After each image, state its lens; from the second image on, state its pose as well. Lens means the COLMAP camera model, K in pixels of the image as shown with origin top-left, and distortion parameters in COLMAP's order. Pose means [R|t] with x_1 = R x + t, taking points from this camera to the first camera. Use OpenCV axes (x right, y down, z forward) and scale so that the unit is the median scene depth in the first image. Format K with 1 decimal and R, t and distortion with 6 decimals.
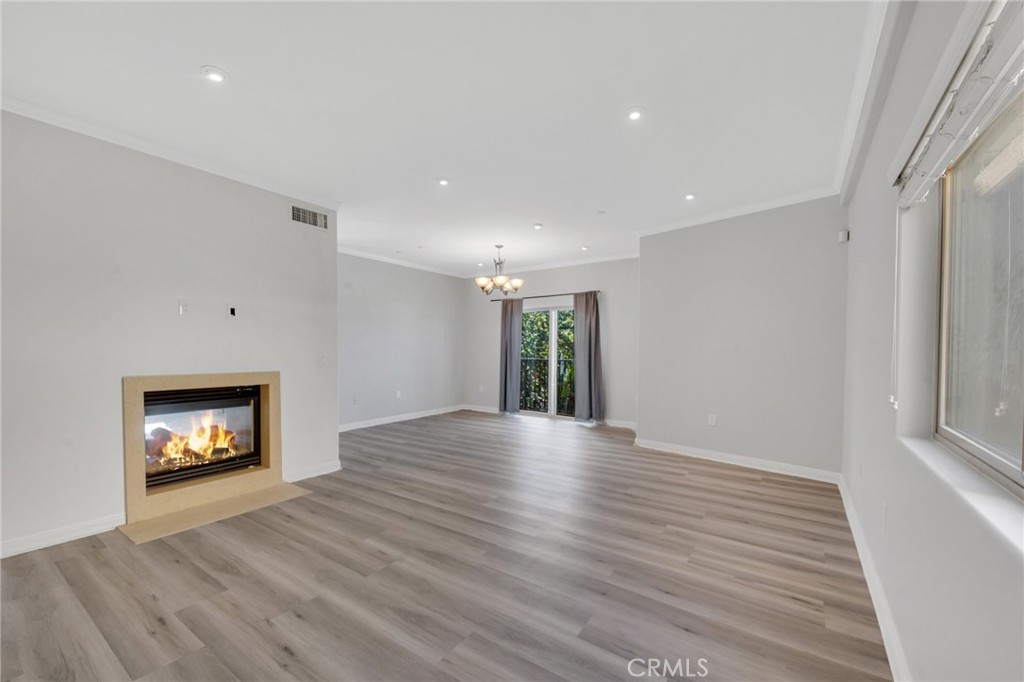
lens RADIAL K [[412.6, 0, 518.0], [0, 412.6, 357.6], [0, 0, 1]] dist [0.016056, -0.010000]
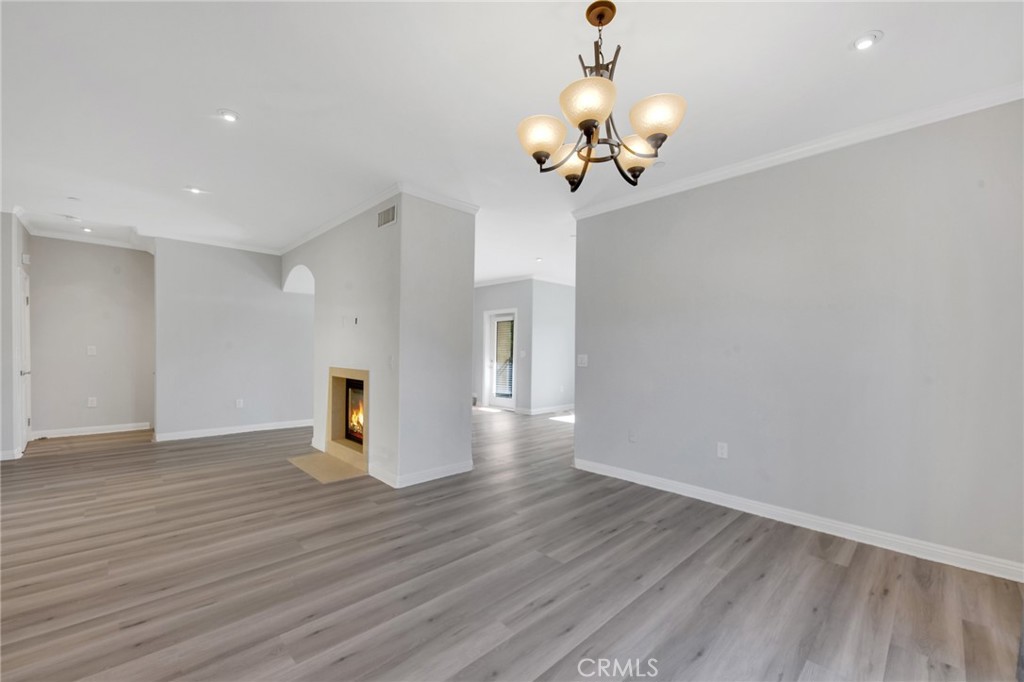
lens RADIAL K [[412.6, 0, 518.0], [0, 412.6, 357.6], [0, 0, 1]] dist [0.016056, -0.010000]
pose [[-0.190352, 0.012032, -0.981642, 0.437099], [-0.037548, 0.999104, 0.019528, -0.038241], [0.980998, 0.040576, -0.189730, 1.627572]]
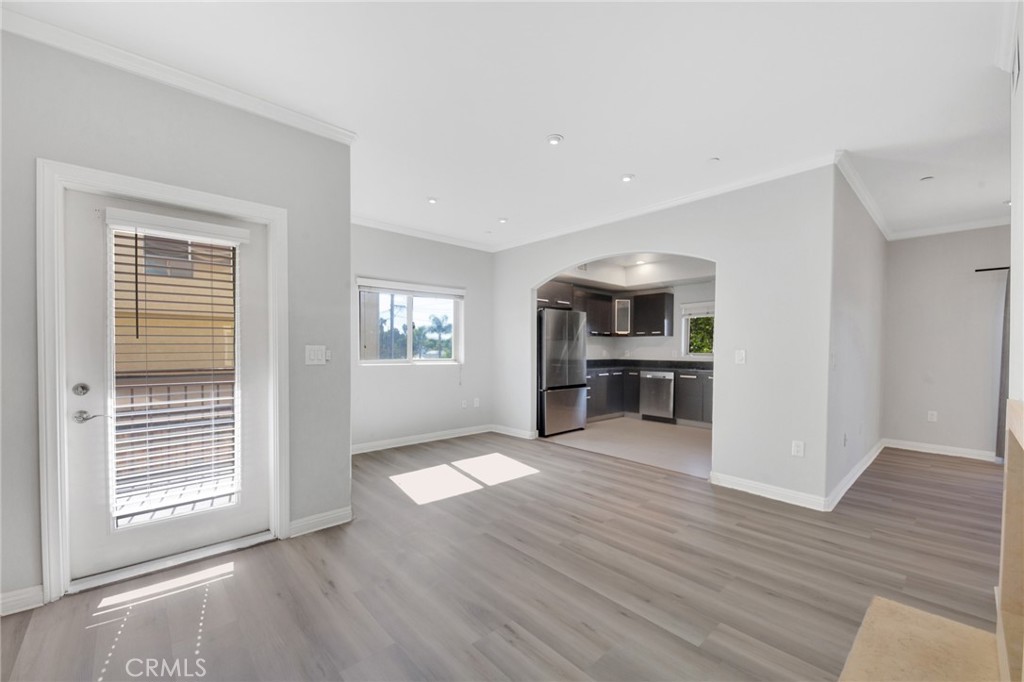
lens RADIAL K [[412.6, 0, 518.0], [0, 412.6, 357.6], [0, 0, 1]] dist [0.016056, -0.010000]
pose [[0.974609, 0.006547, -0.223818, -1.216392], [-0.007829, 0.999958, -0.004842, -0.010324], [0.223776, 0.006471, 0.974619, 0.582288]]
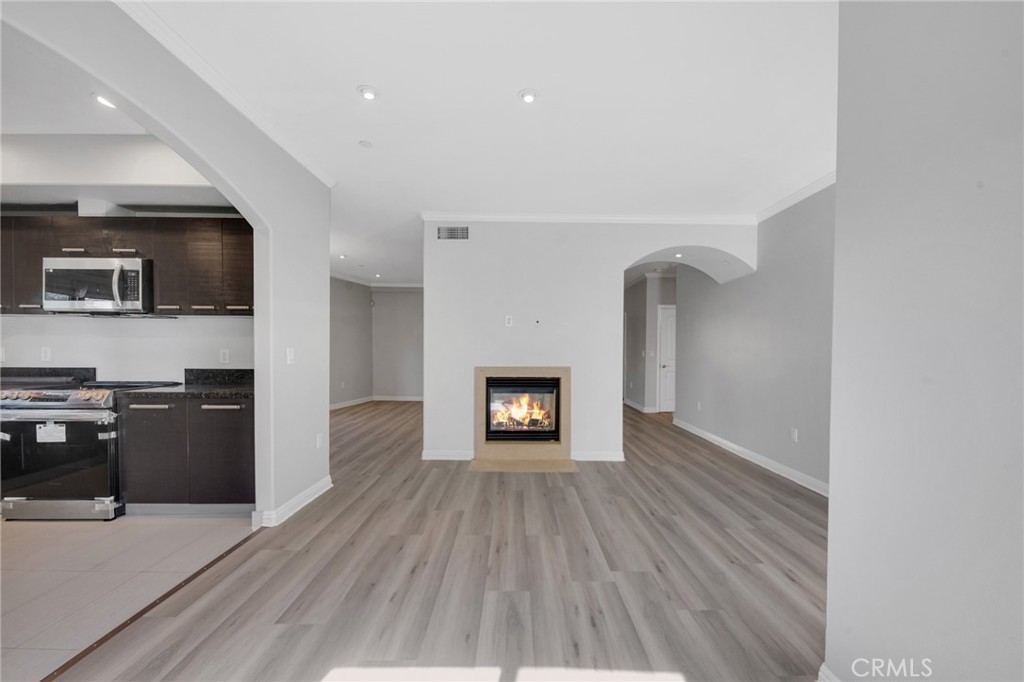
lens RADIAL K [[412.6, 0, 518.0], [0, 412.6, 357.6], [0, 0, 1]] dist [0.016056, -0.010000]
pose [[-0.572174, -0.023680, 0.819790, -1.862507], [0.011183, 0.999265, 0.036669, -0.043364], [-0.820056, 0.030148, -0.571489, 1.760417]]
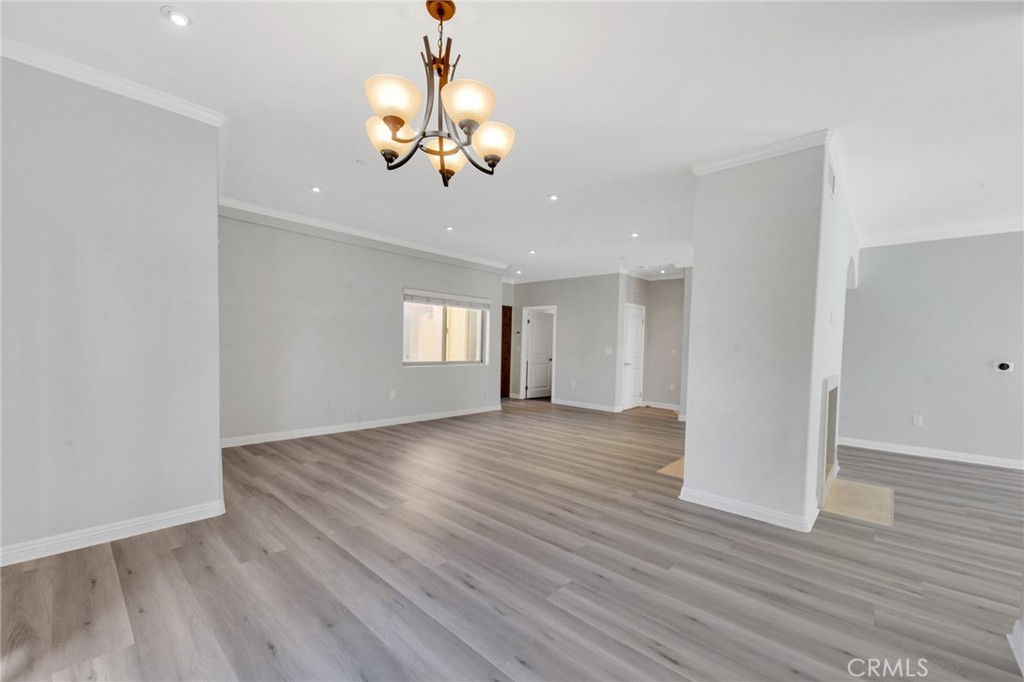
lens RADIAL K [[412.6, 0, 518.0], [0, 412.6, 357.6], [0, 0, 1]] dist [0.016056, -0.010000]
pose [[-0.990832, -0.033152, 0.130970, -0.242783], [-0.025870, 0.998044, 0.056913, -0.051160], [-0.132601, 0.053003, -0.989751, 2.119150]]
